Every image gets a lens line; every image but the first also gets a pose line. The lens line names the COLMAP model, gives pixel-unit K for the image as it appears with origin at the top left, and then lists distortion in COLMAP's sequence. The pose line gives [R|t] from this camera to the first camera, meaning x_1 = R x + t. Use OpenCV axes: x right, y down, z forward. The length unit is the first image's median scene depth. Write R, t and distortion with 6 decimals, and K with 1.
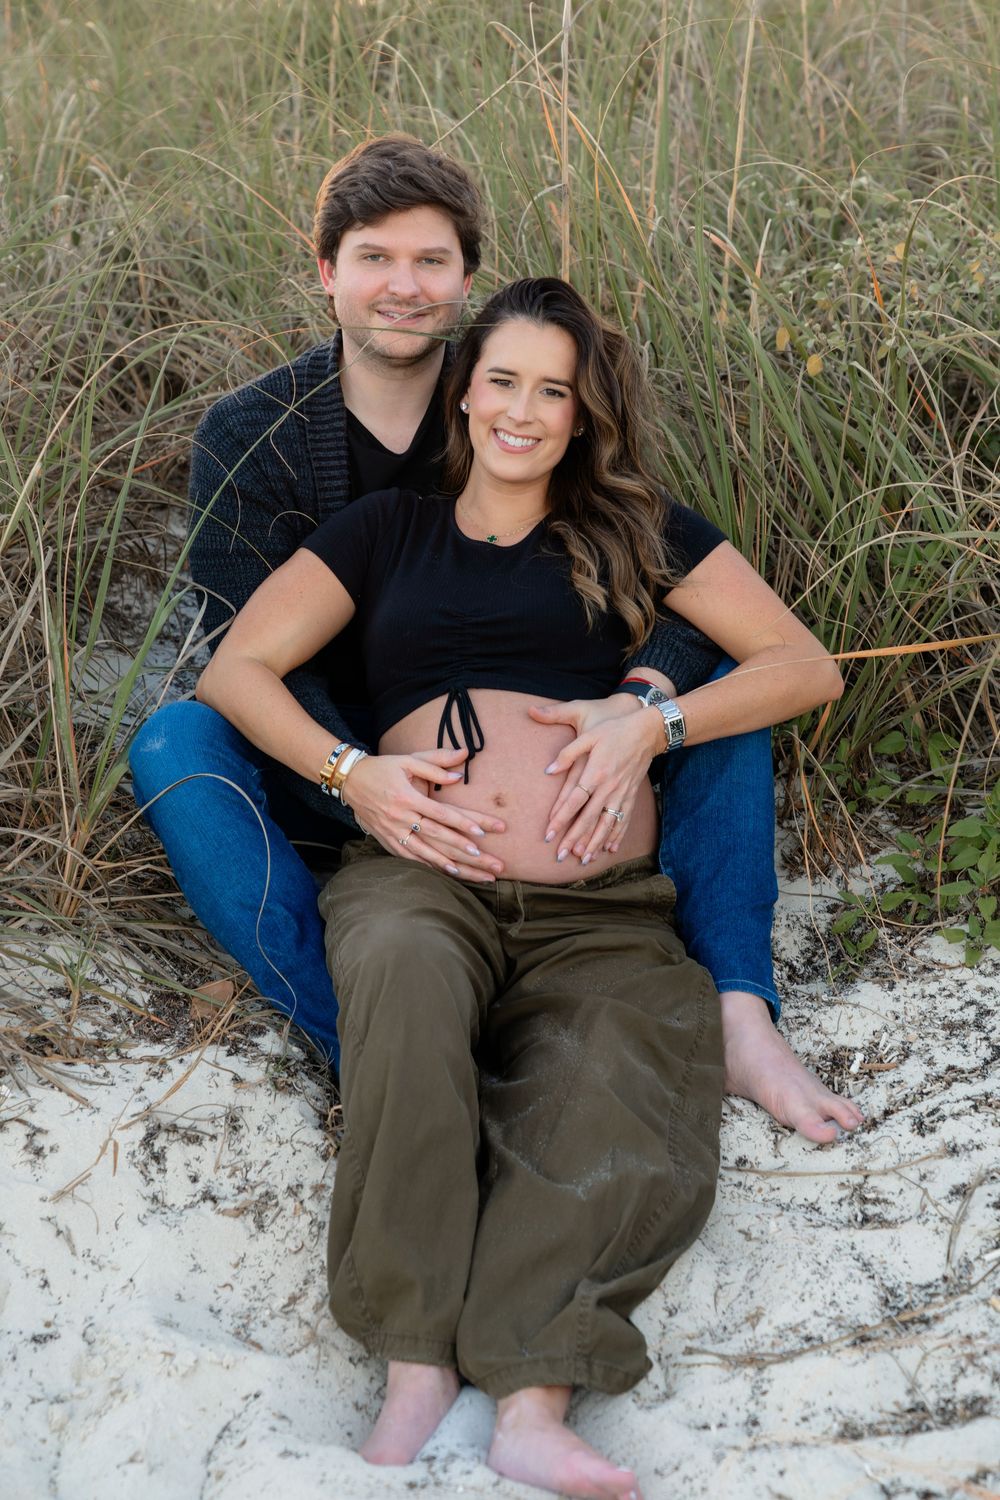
lens RADIAL K [[2889.4, 0, 499.9], [0, 2889.4, 749.8], [0, 0, 1]] dist [-0.025043, 0.000000]
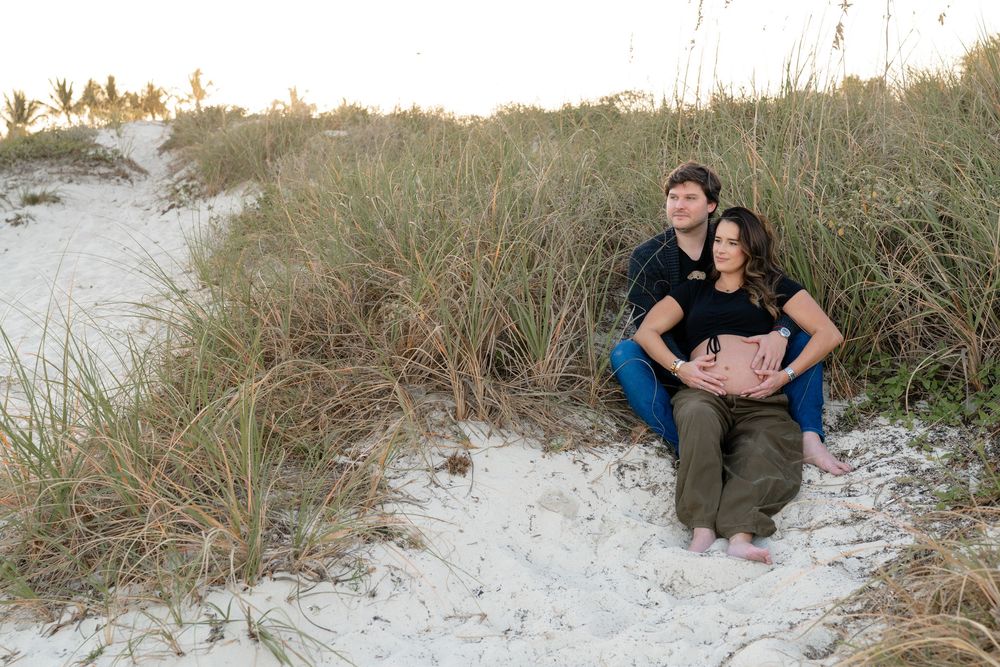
lens RADIAL K [[1292.7, 0, 509.5], [0, 1292.7, 302.4], [0, 0, 1]] dist [0.356595, 0.000000]
pose [[0.982633, -0.012408, -0.185145, 0.031196], [-0.005488, 0.995382, -0.095837, 0.086764], [0.185479, 0.095189, 0.978027, -0.473811]]
